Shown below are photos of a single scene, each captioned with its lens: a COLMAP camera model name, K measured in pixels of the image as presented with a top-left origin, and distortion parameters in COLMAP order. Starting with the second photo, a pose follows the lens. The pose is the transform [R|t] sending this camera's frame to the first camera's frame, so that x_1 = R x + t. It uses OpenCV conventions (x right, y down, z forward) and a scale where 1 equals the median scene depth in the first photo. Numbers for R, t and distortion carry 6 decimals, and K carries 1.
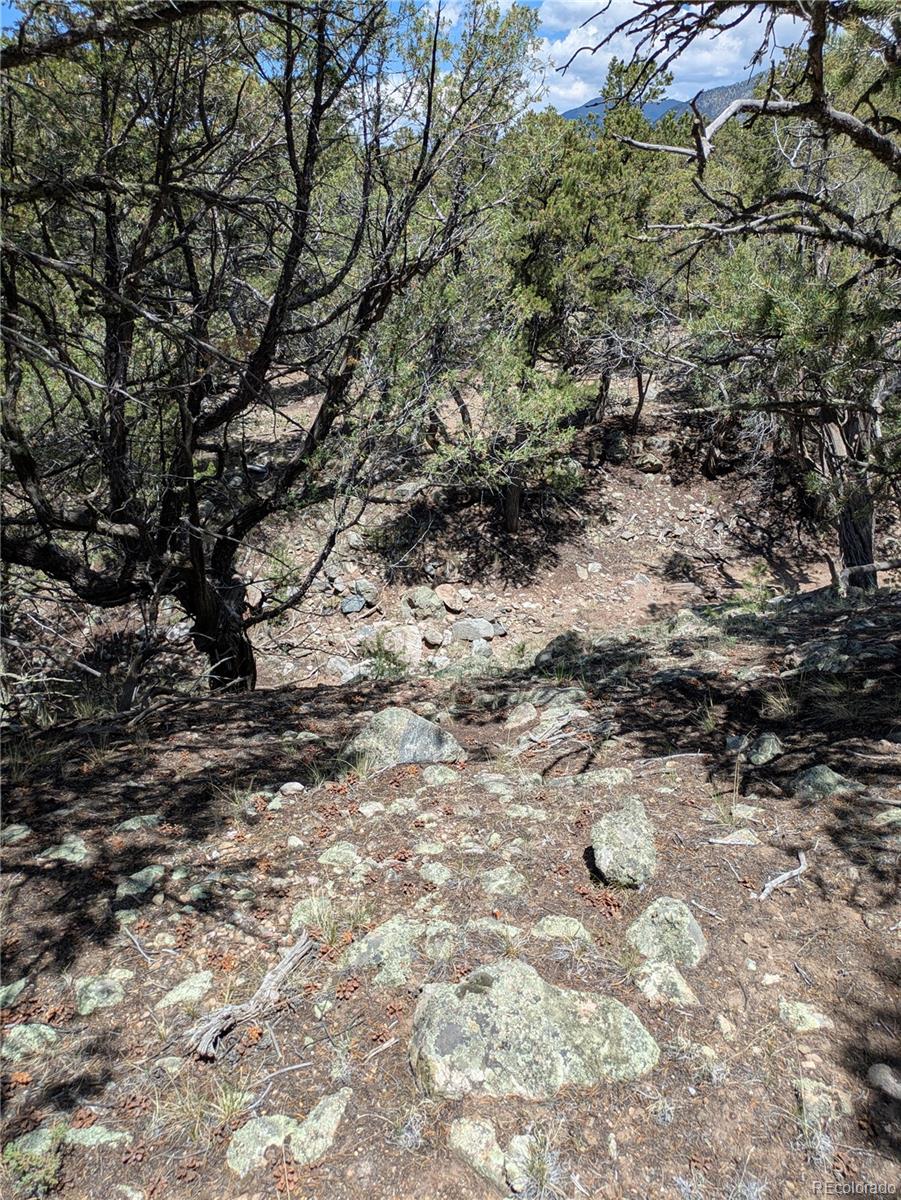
lens RADIAL K [[864.0, 0, 450.4], [0, 864.0, 600.0], [0, 0, 1]] dist [0.042539, -0.029916]
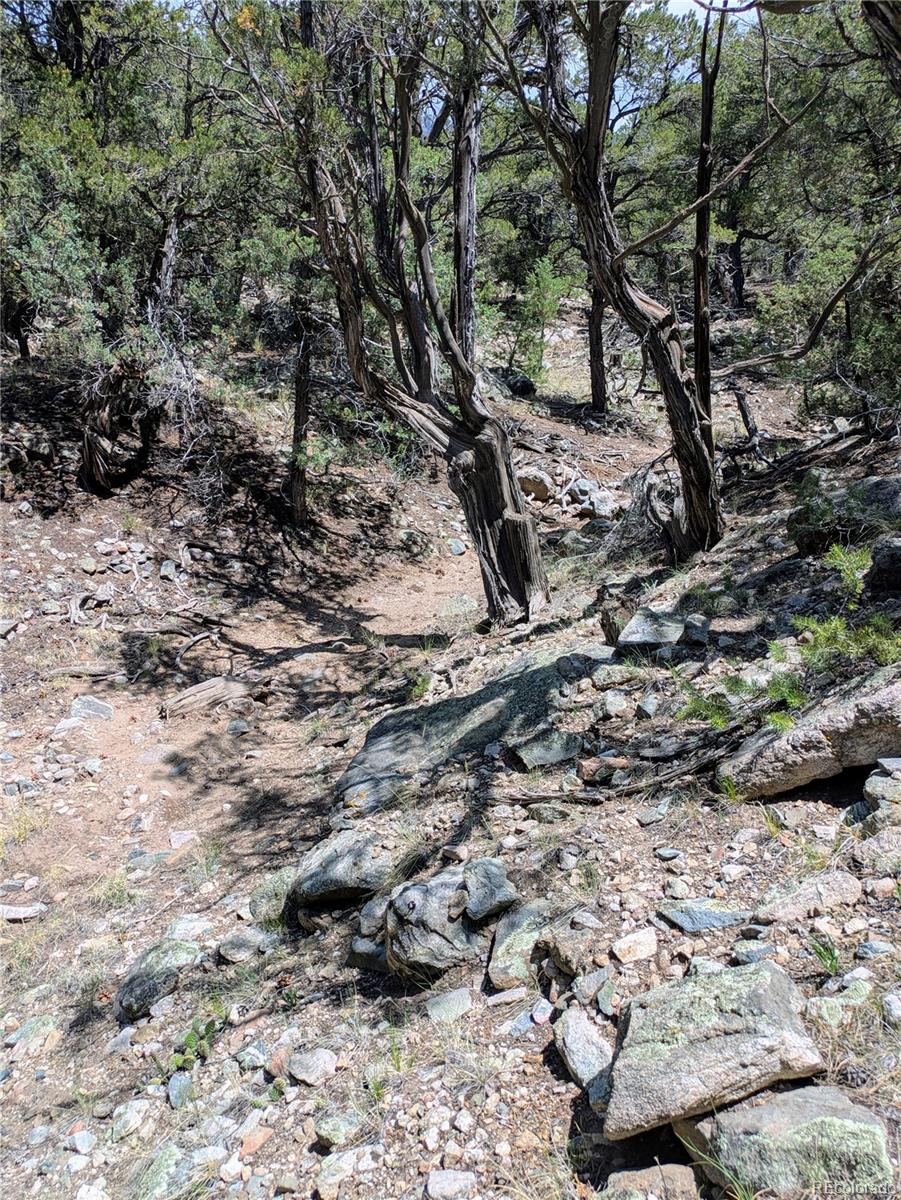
lens RADIAL K [[864.0, 0, 450.2], [0, 864.0, 600.1], [0, 0, 1]] dist [0.042539, -0.029916]
pose [[0.665111, -0.240155, 0.707073, 0.042153], [0.301564, 0.952611, 0.039884, -0.034508], [-0.683145, 0.186700, 0.706015, 0.503381]]
